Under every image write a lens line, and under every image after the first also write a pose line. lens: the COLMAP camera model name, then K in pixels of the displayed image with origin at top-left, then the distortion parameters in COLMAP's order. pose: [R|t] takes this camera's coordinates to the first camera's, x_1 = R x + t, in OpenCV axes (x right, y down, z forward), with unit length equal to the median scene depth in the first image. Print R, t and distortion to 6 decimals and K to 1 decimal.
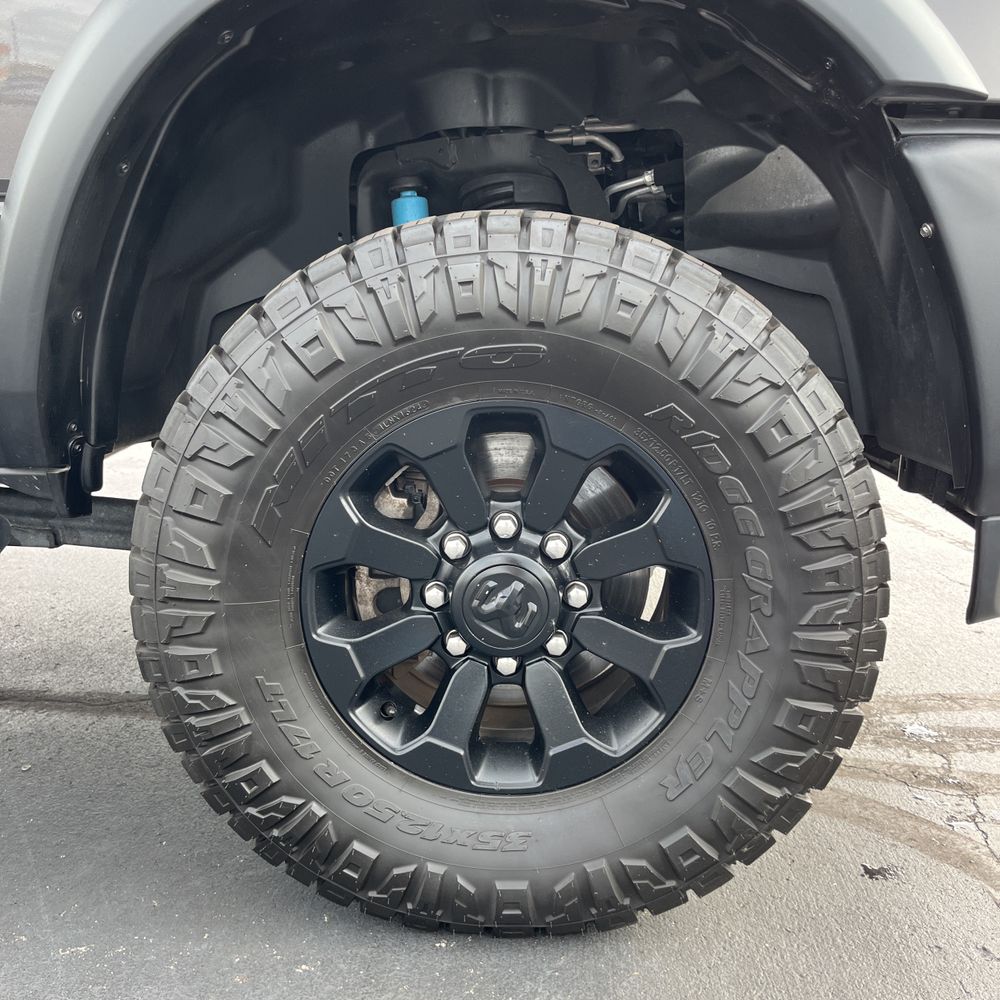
lens RADIAL K [[1013.6, 0, 481.7], [0, 1013.6, 497.0], [0, 0, 1]] dist [0.010473, 0.000000]
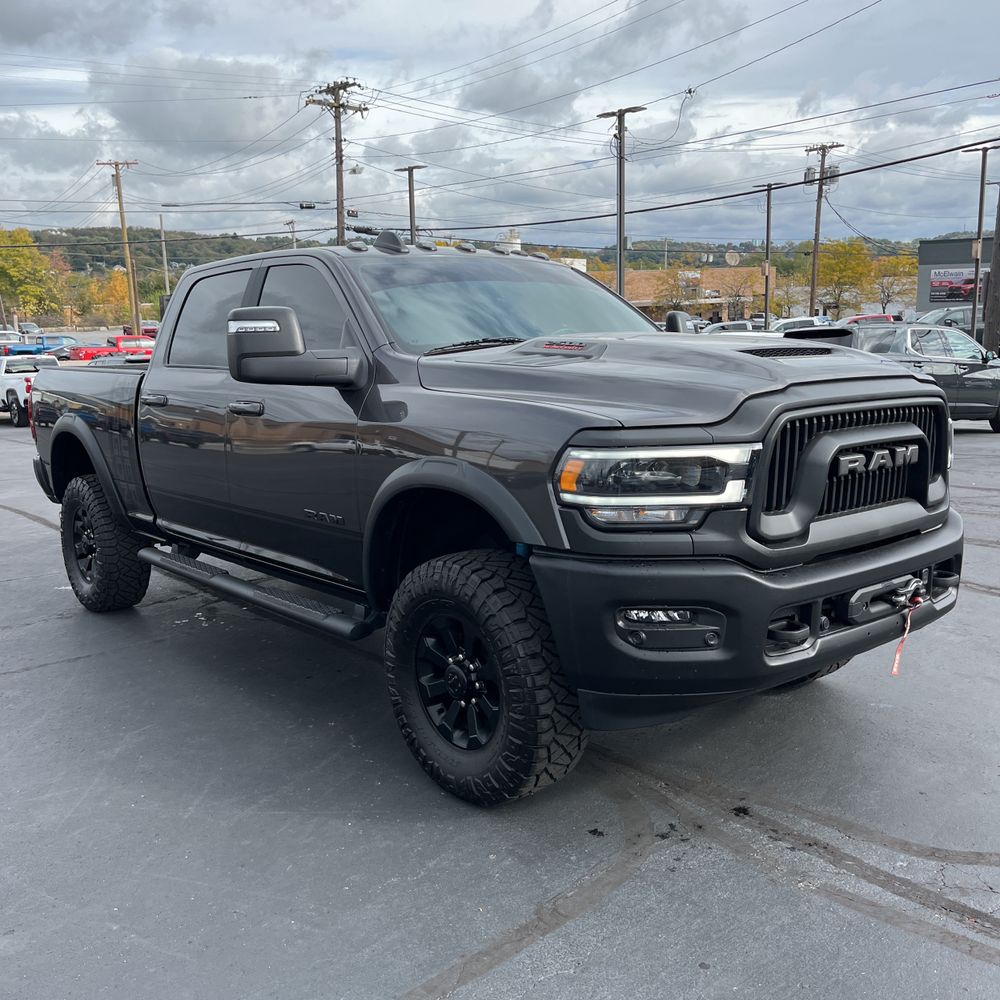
lens RADIAL K [[1013.6, 0, 493.3], [0, 1013.6, 482.0], [0, 0, 1]] dist [0.010473, 0.000000]
pose [[0.667129, 0.066376, -0.741979, 2.355544], [-0.107540, 0.994171, -0.007755, -0.488556], [0.737139, 0.084966, 0.670378, -1.026457]]
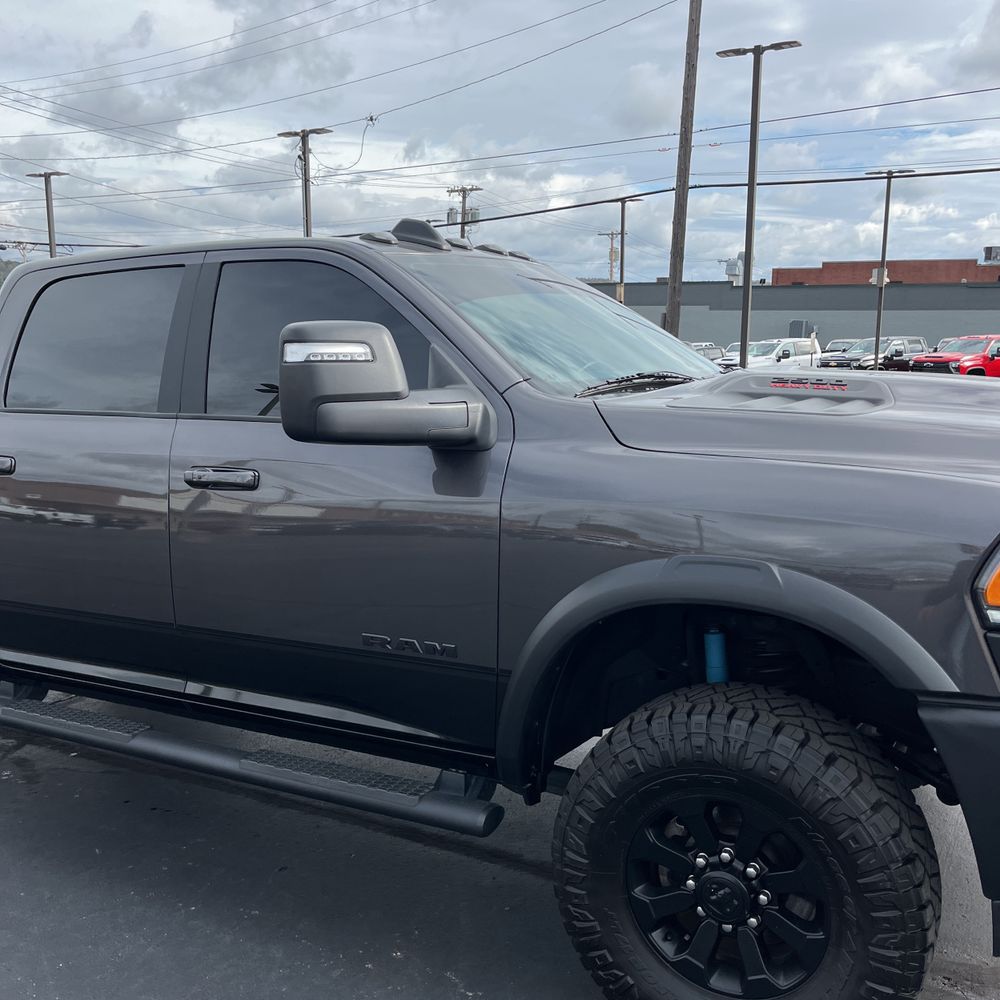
lens RADIAL K [[1013.6, 0, 500.8], [0, 1013.6, 474.9], [0, 0, 1]] dist [0.010473, 0.000000]
pose [[0.894416, 0.016679, -0.446925, 0.520104], [-0.056911, 0.995425, -0.076746, -0.552209], [0.443600, 0.094078, 0.891273, -1.074515]]
